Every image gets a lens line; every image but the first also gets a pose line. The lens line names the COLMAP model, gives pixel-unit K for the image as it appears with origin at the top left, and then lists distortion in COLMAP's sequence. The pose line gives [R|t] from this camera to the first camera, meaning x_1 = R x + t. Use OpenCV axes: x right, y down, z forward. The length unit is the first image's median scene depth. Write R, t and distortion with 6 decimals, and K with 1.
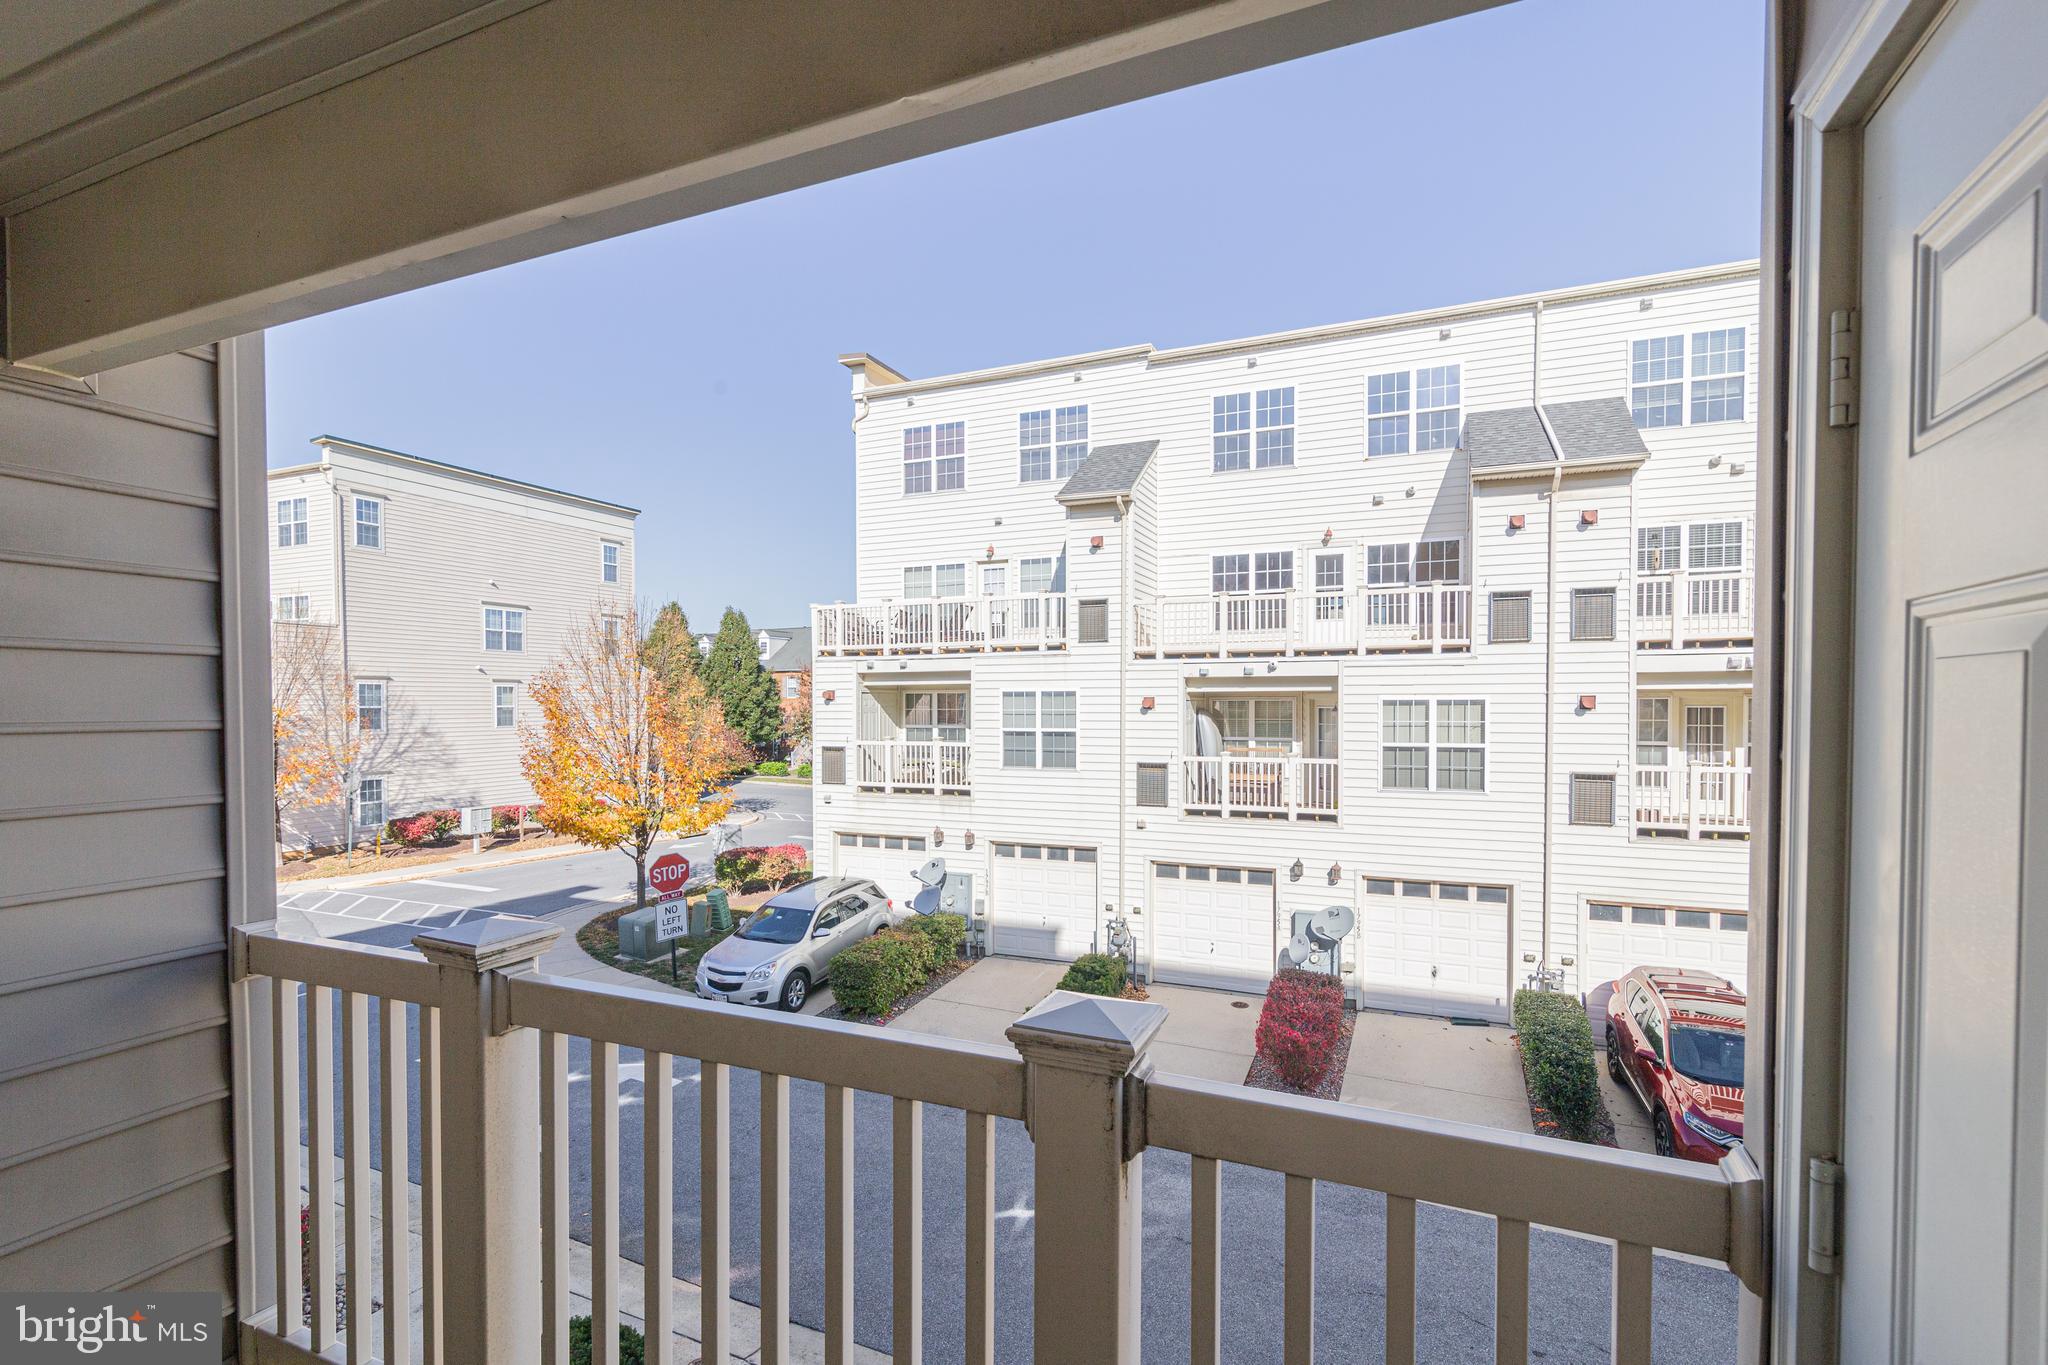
lens RADIAL K [[960.2, 0, 1020.3], [0, 960.2, 710.2], [0, 0, 1]] dist [0.000012, 0.000326]
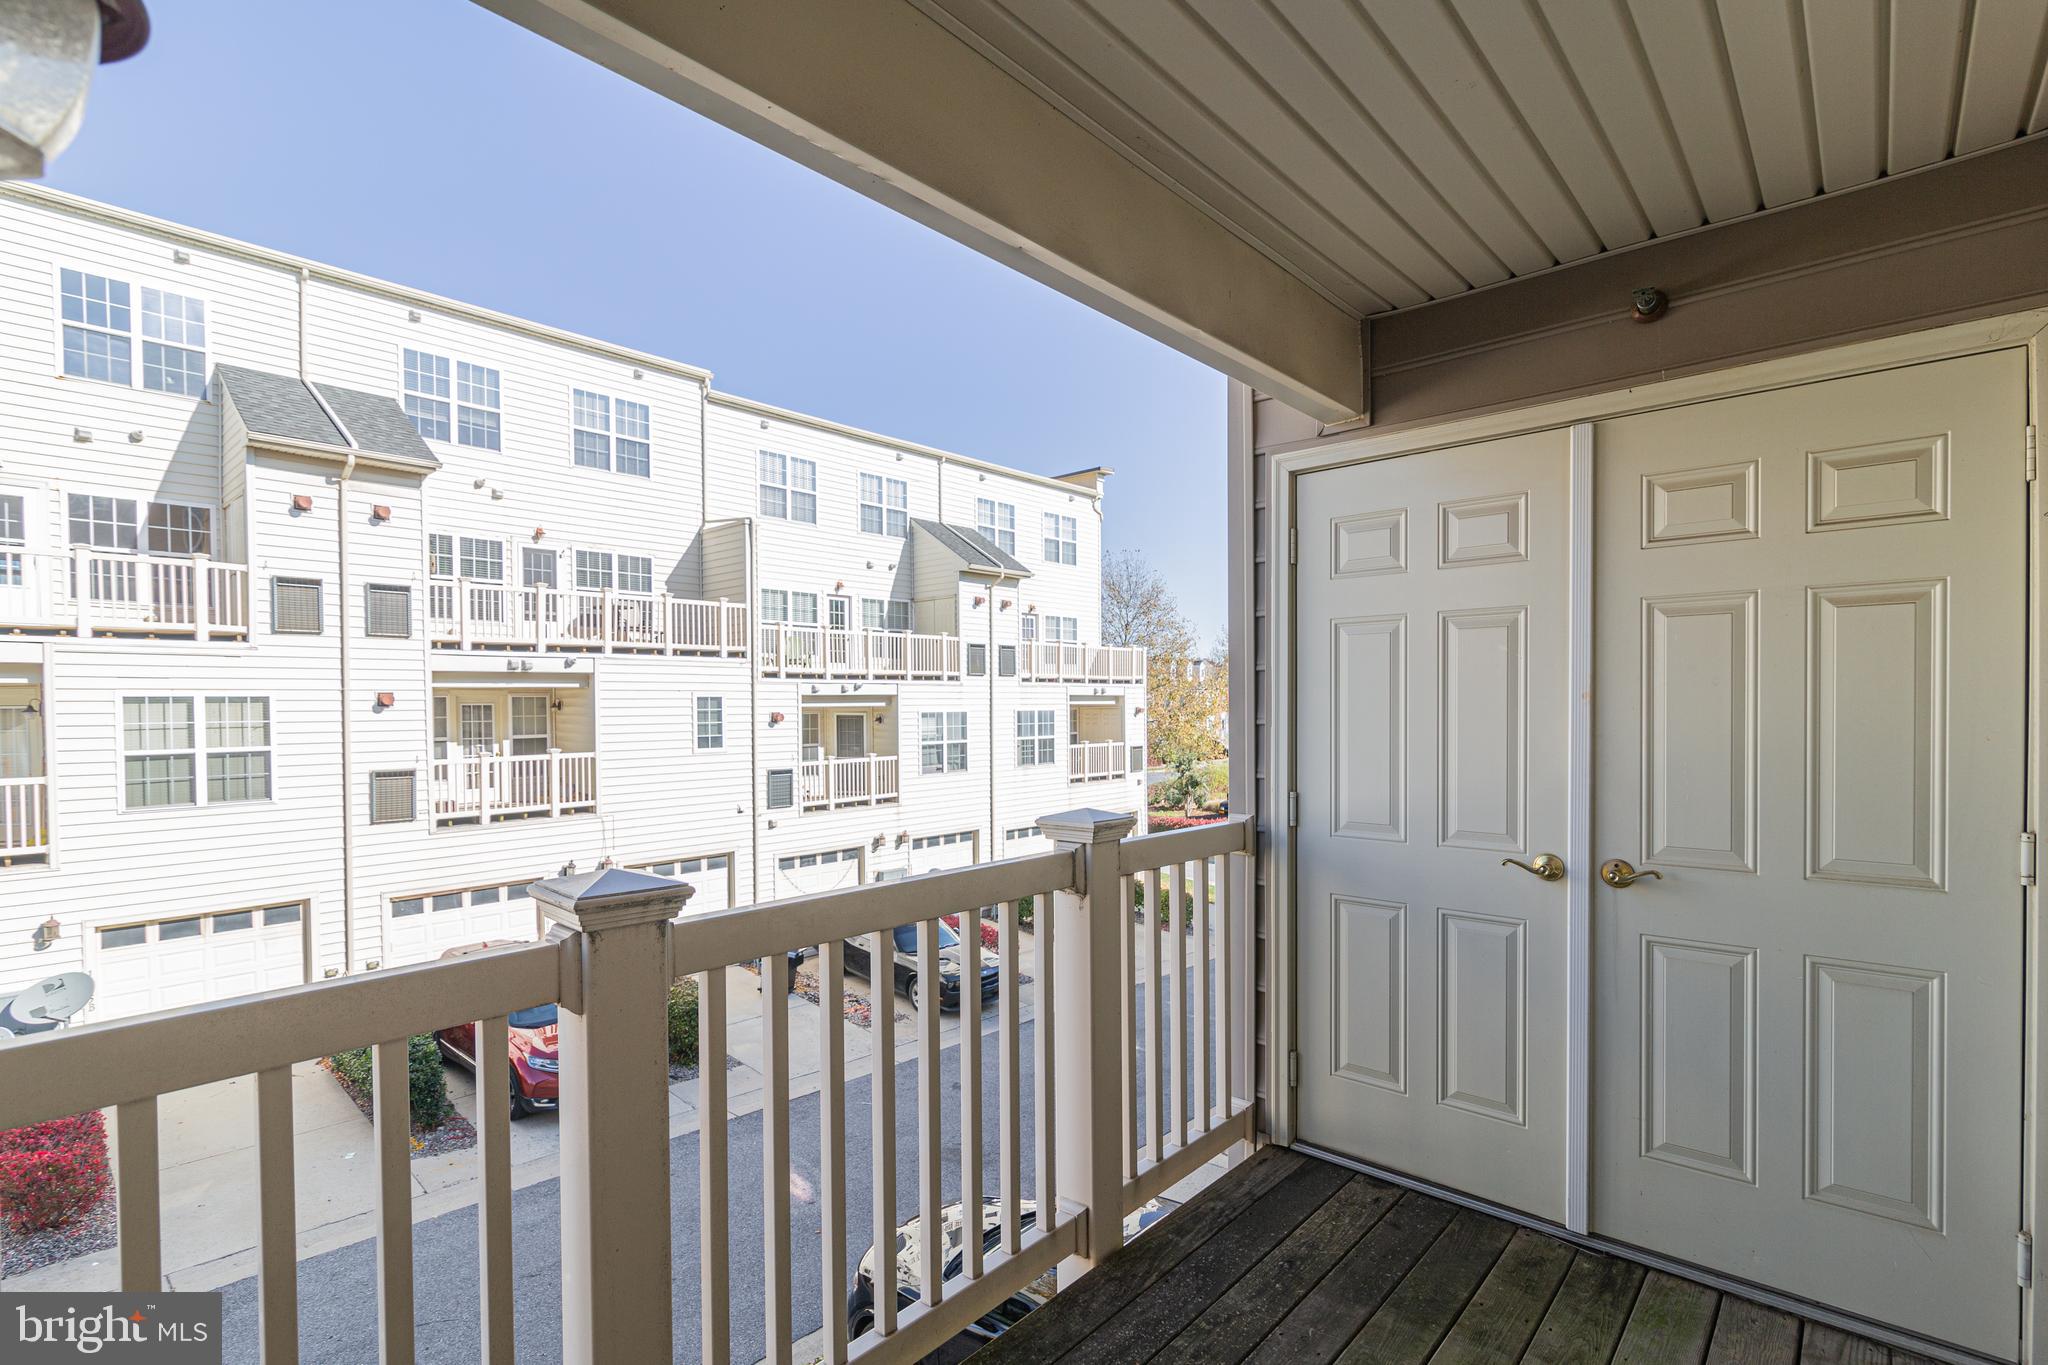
lens RADIAL K [[955.3, 0, 1026.9], [0, 955.3, 688.9], [0, 0, 1]] dist [0.000283, -0.000099]
pose [[0.311151, 0.010529, 0.950302, -0.136847], [0.008247, 0.999871, -0.013778, -0.000013], [-0.950325, 0.012125, 0.311024, 0.060475]]
